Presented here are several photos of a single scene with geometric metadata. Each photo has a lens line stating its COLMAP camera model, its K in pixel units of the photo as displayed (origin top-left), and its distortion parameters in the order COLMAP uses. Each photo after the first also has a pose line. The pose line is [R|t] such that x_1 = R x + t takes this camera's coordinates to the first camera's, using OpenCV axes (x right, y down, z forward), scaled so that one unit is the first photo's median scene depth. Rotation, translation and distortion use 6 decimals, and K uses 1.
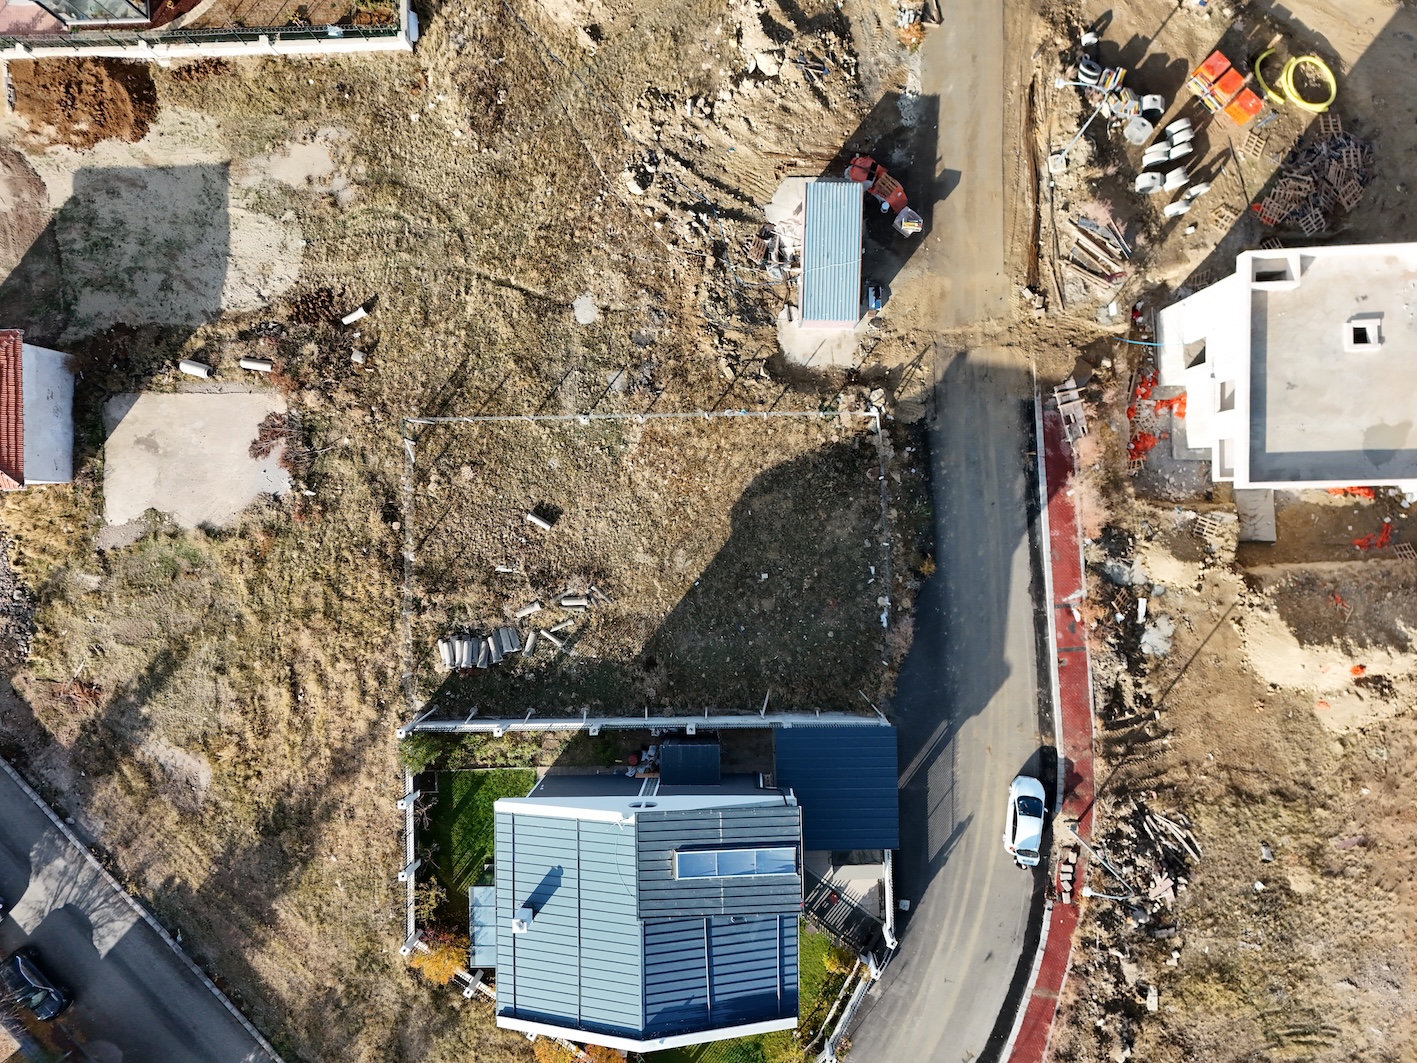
lens RADIAL K [[1044.5, 0, 706.3], [0, 1044.5, 525.9], [0, 0, 1]] dist [0.067771, -0.052071]
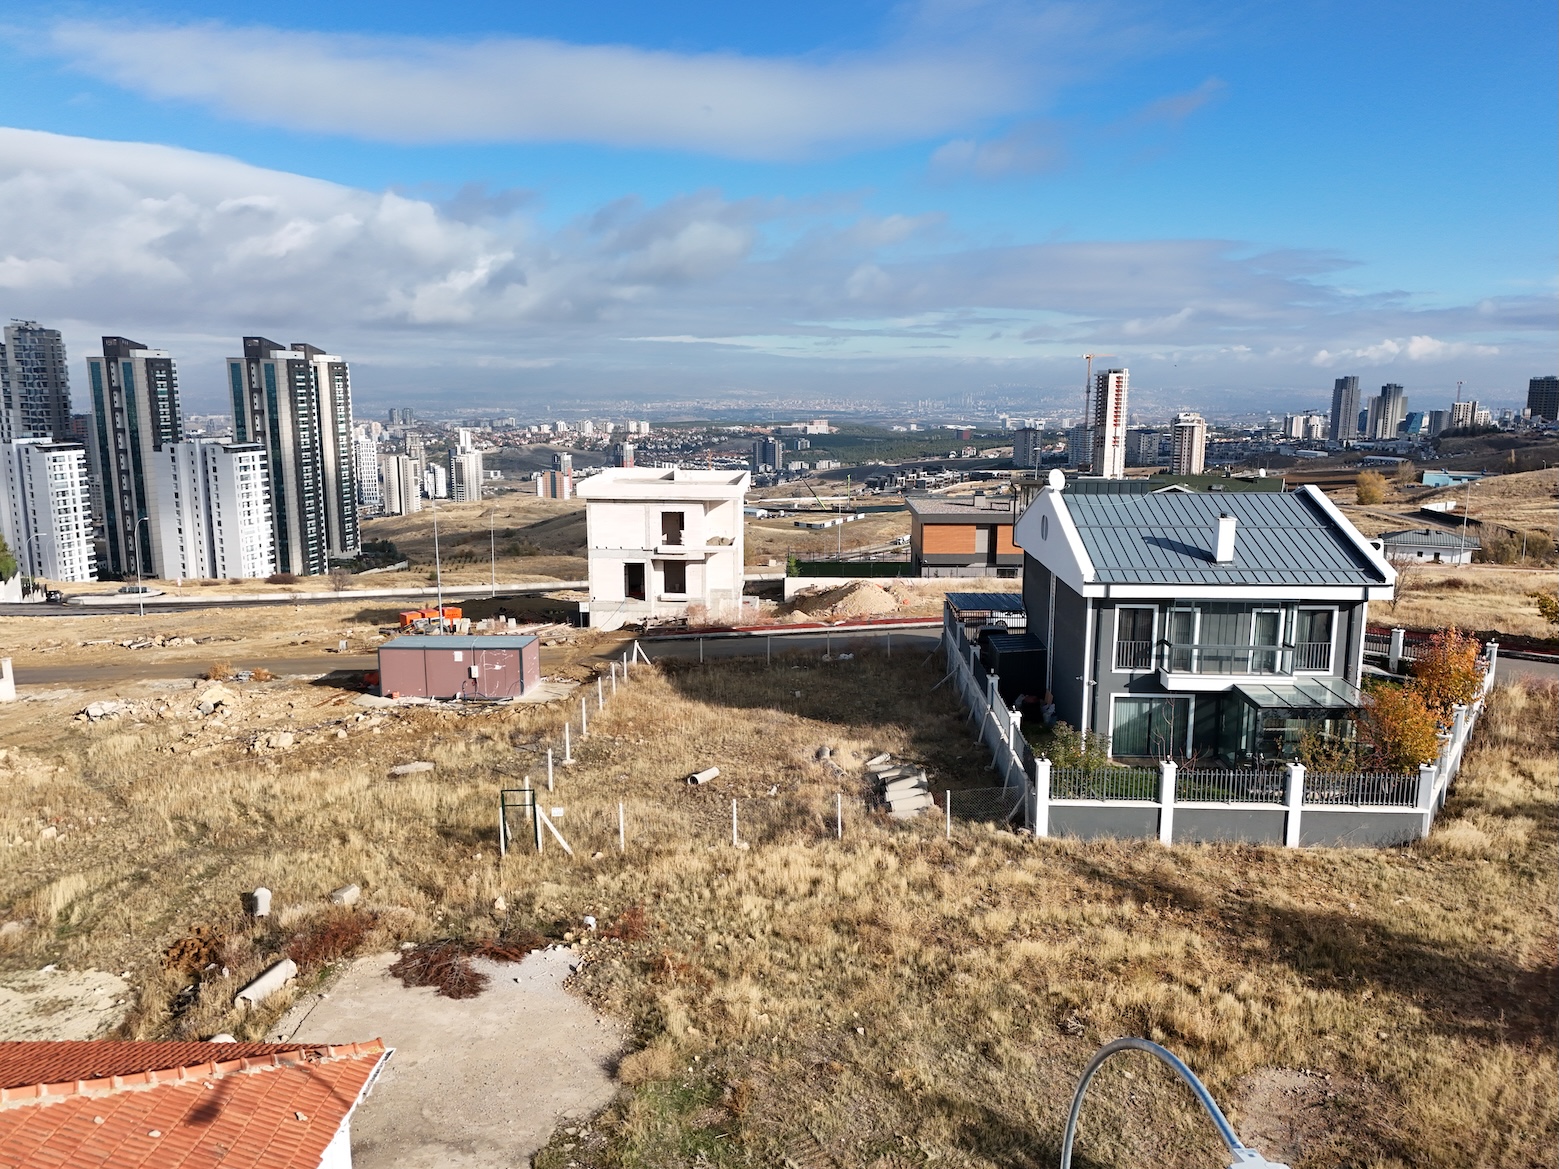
lens RADIAL K [[1149.2, 0, 773.3], [0, 1149.2, 587.9], [0, 0, 1]] dist [0.067771, -0.052071]
pose [[0.051561, -0.136798, 0.989256, -0.869703], [0.998669, 0.008344, -0.050898, 0.077894], [-0.001292, 0.990564, 0.137046, 0.778201]]
